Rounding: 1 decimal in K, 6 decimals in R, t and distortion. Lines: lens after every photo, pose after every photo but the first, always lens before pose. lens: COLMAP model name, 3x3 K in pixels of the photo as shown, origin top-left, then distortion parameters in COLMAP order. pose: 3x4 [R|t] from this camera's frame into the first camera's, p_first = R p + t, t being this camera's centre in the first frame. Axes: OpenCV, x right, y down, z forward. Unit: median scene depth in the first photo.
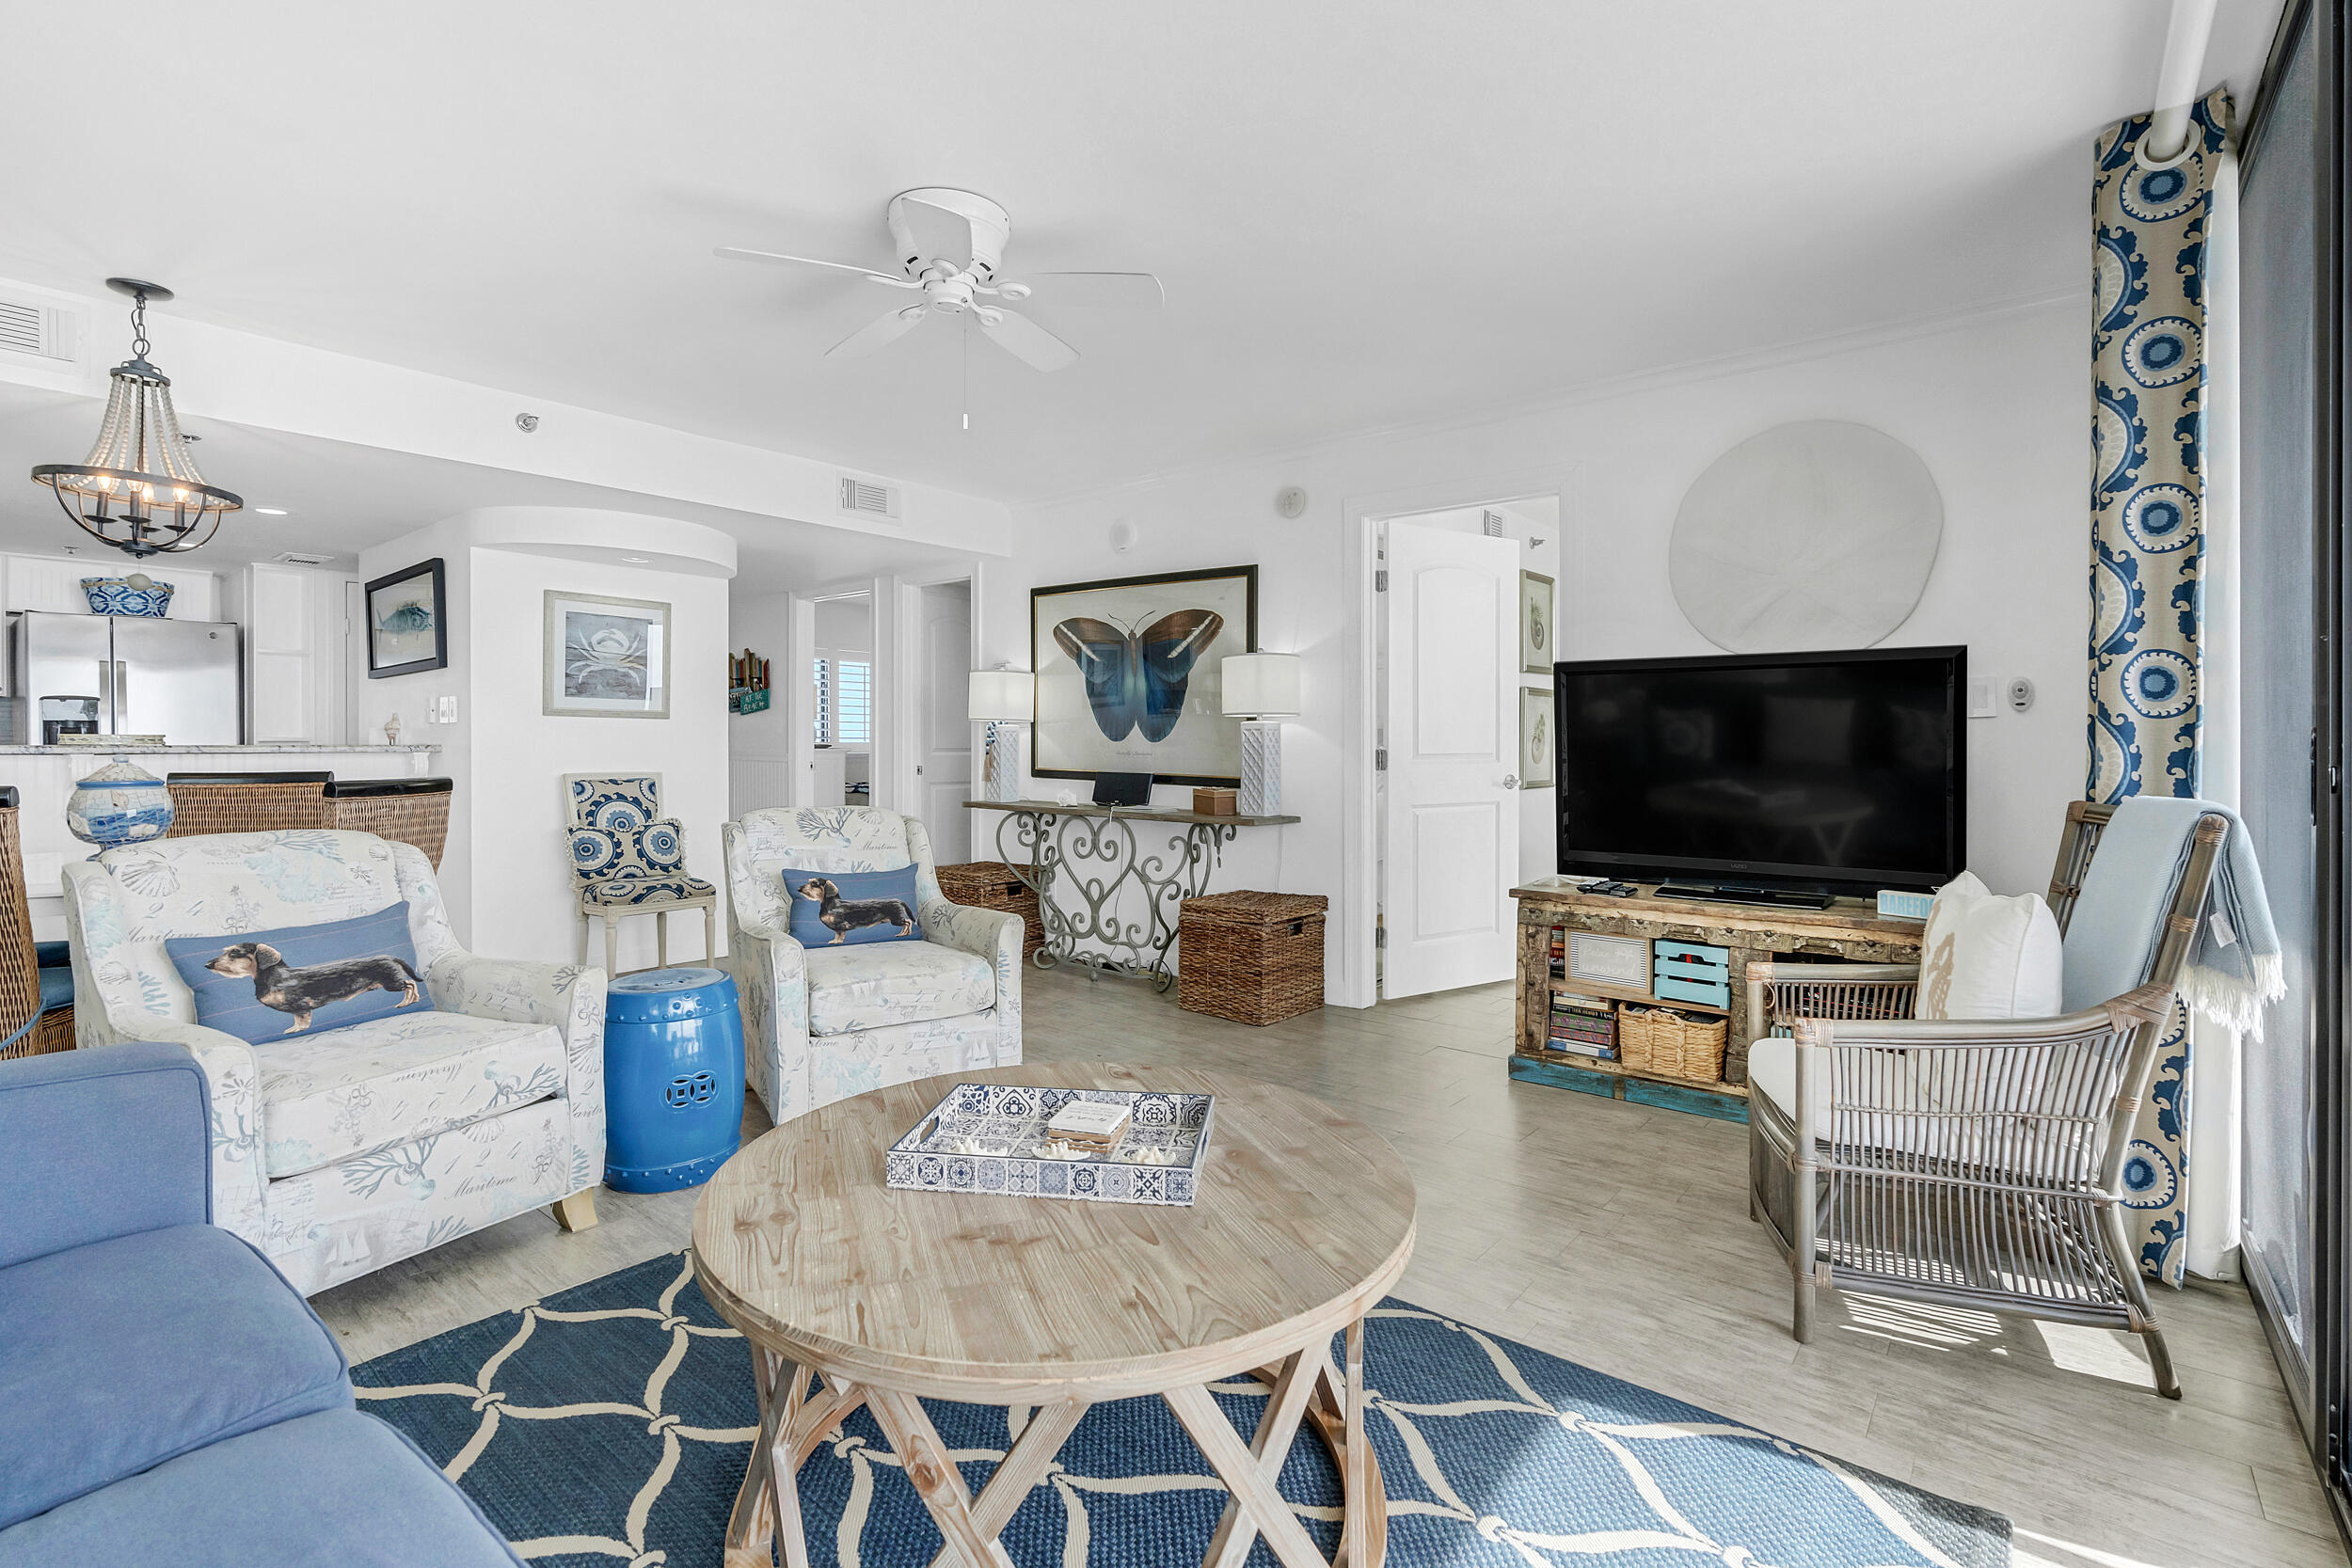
lens RADIAL K [[1078.5, 0, 1179.5], [0, 1078.5, 734.8], [0, 0, 1]] dist [-0.011072, 0.004238]
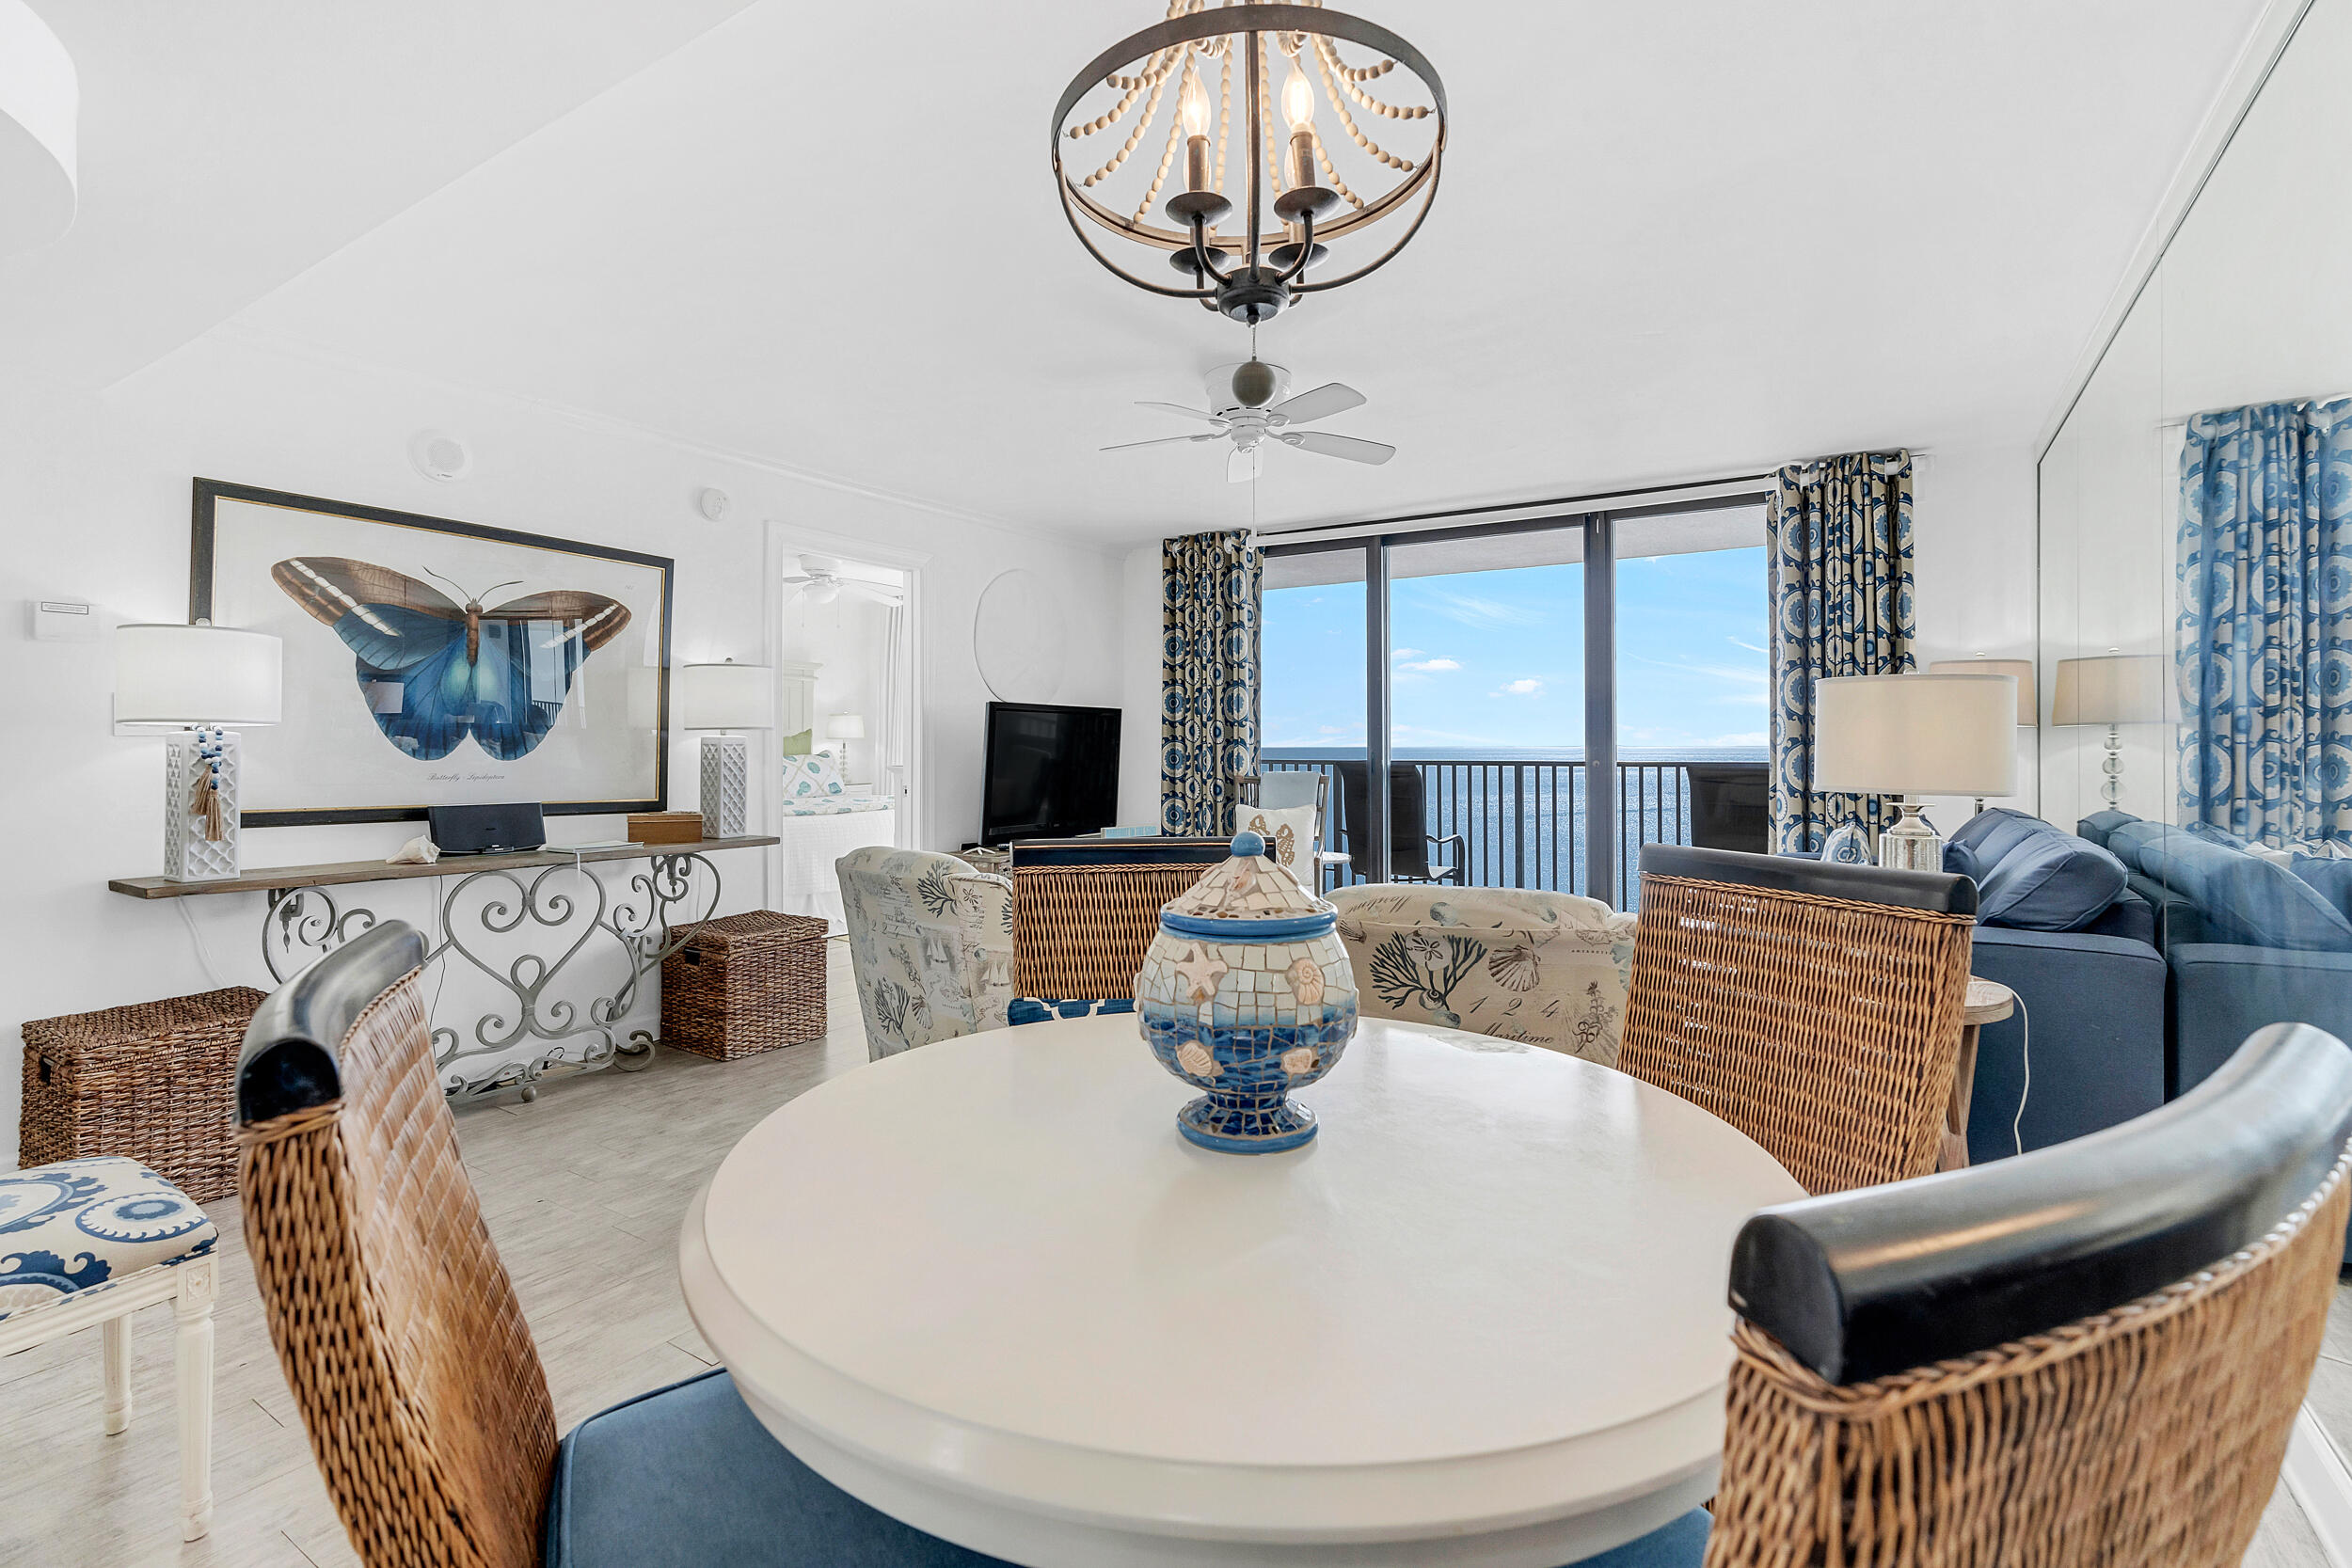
lens RADIAL K [[1078.5, 0, 1187.1], [0, 1078.5, 734.8], [0, 0, 1]] dist [-0.011072, 0.004238]
pose [[-0.119968, 0.008221, 0.992744, -0.834560], [-0.006733, 0.999936, -0.009094, -0.007356], [-0.992755, -0.007775, -0.119905, 0.663829]]
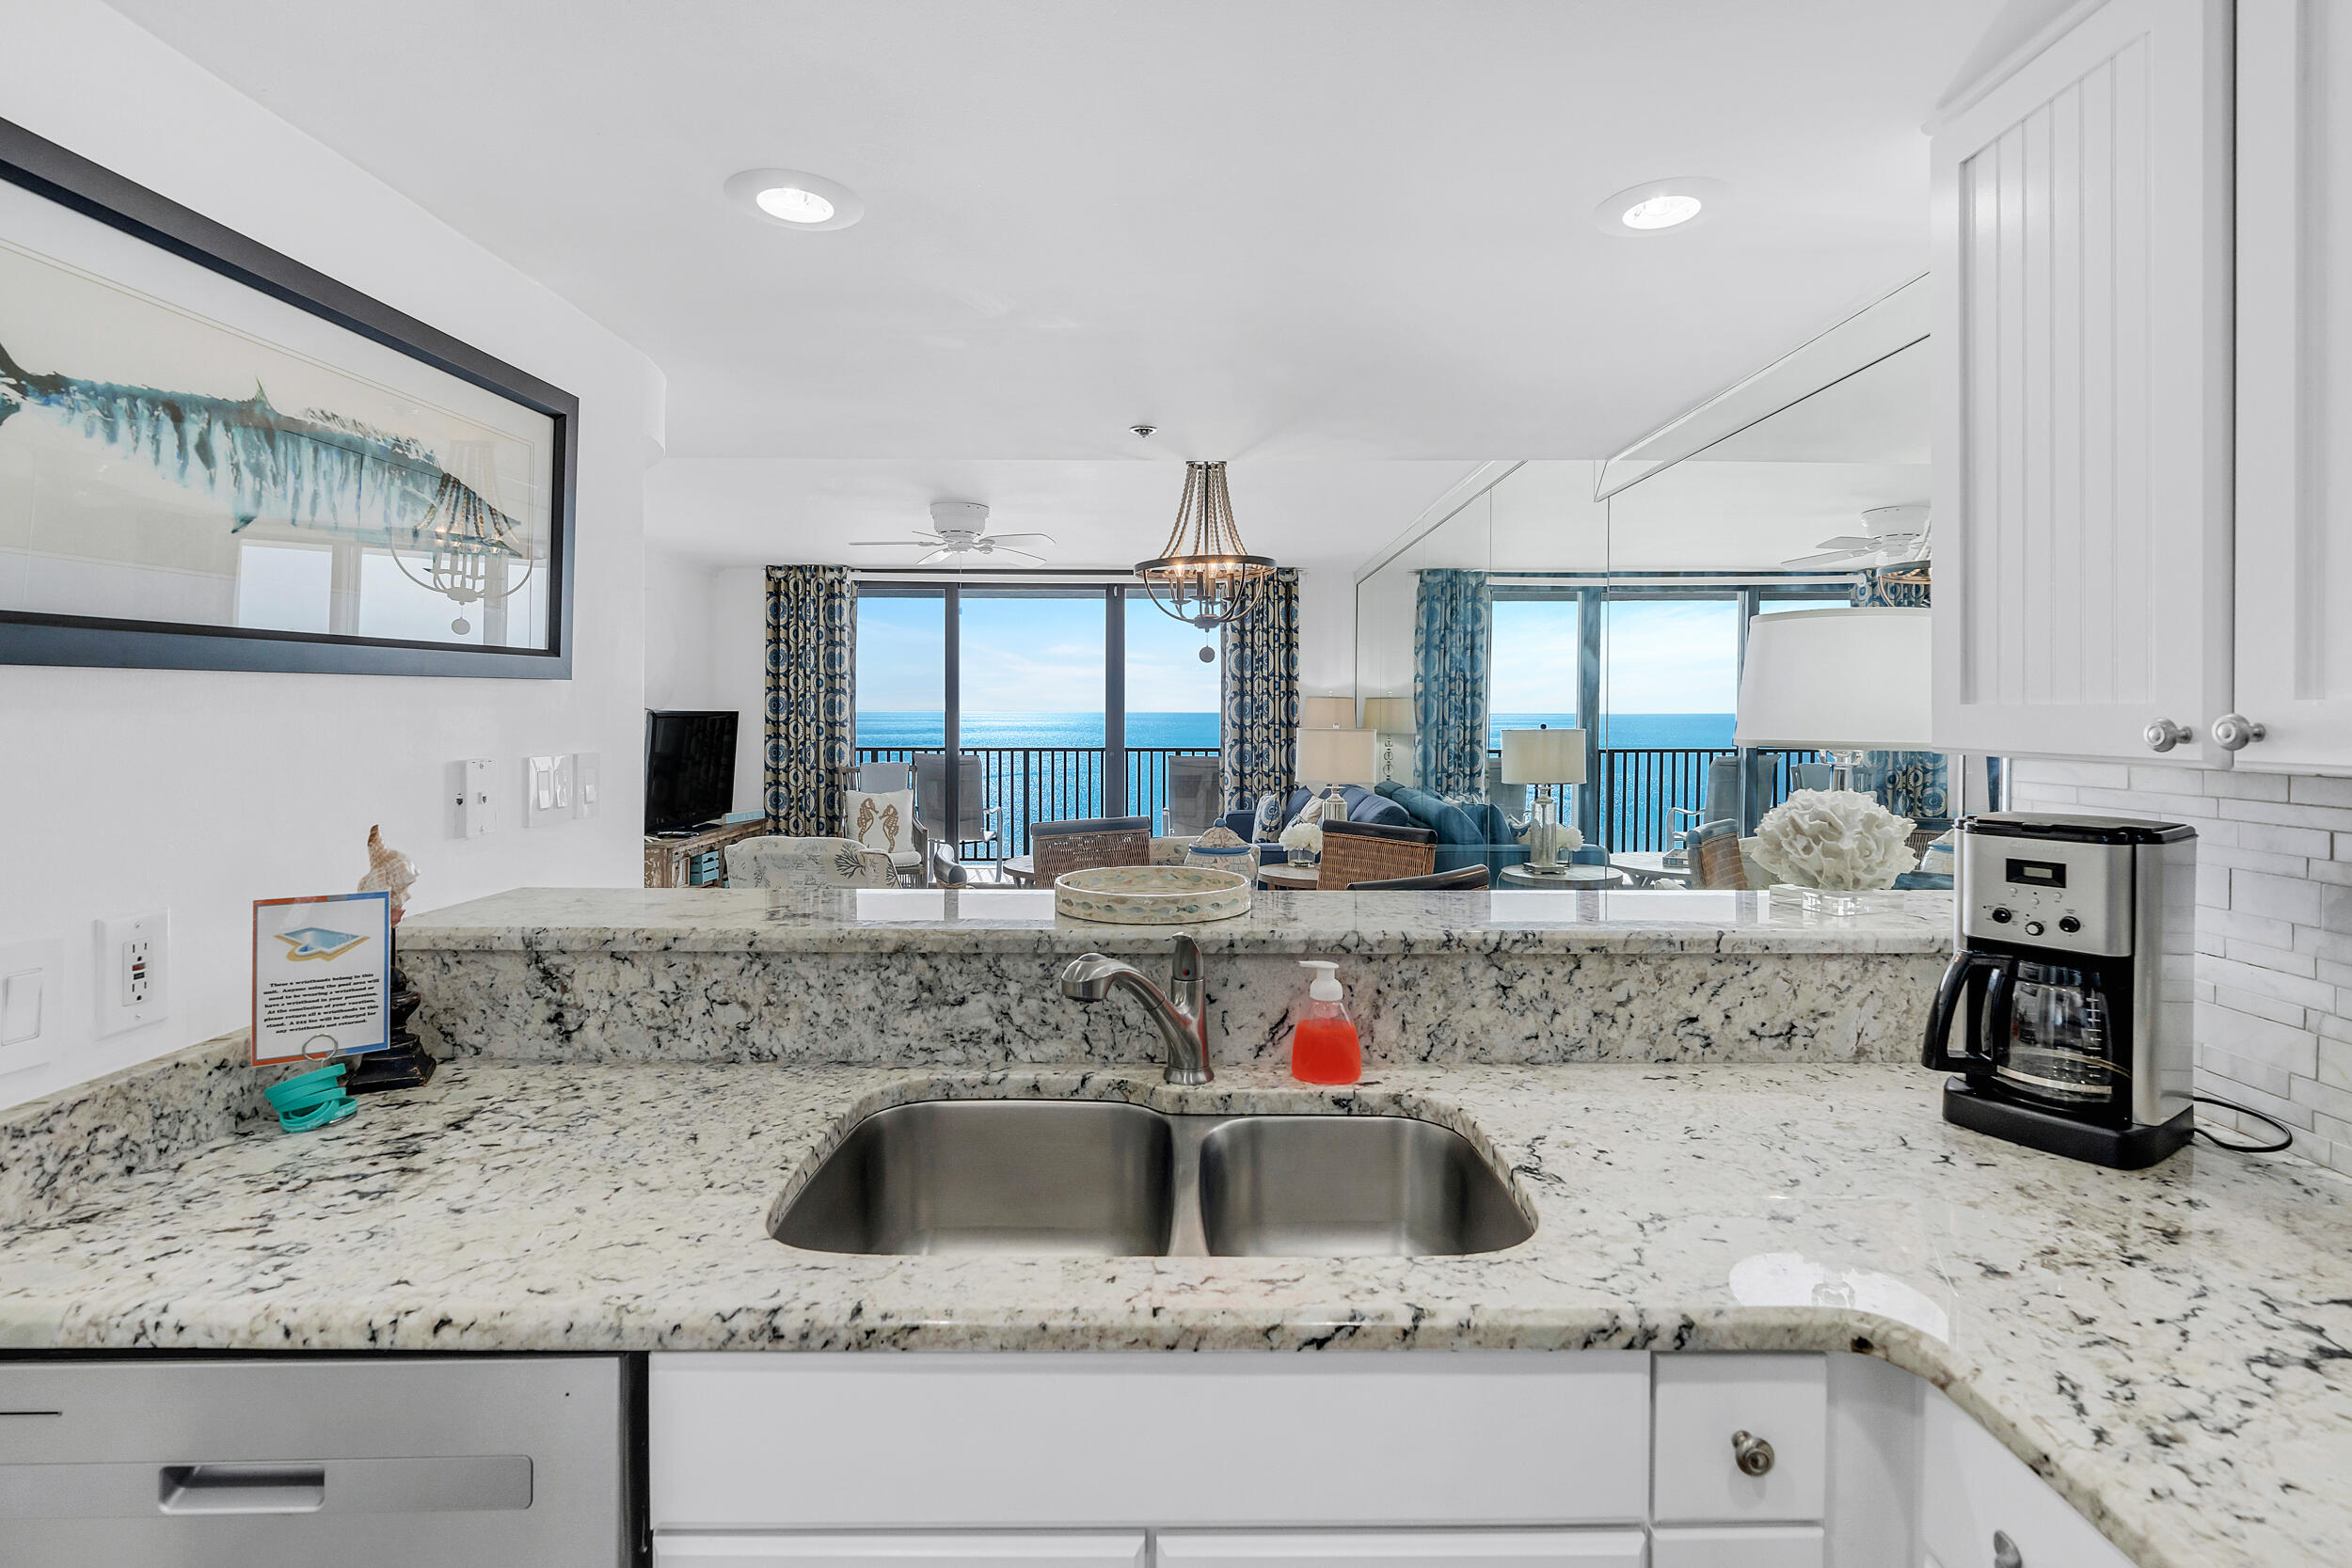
lens RADIAL K [[1078.5, 0, 1190.5], [0, 1078.5, 718.6], [0, 0, 1]] dist [-0.011072, 0.004238]
pose [[-0.638292, -0.009546, 0.769735, -1.098911], [-0.010874, 0.999935, 0.003384, -0.050362], [-0.769718, -0.006210, -0.638354, 1.048905]]
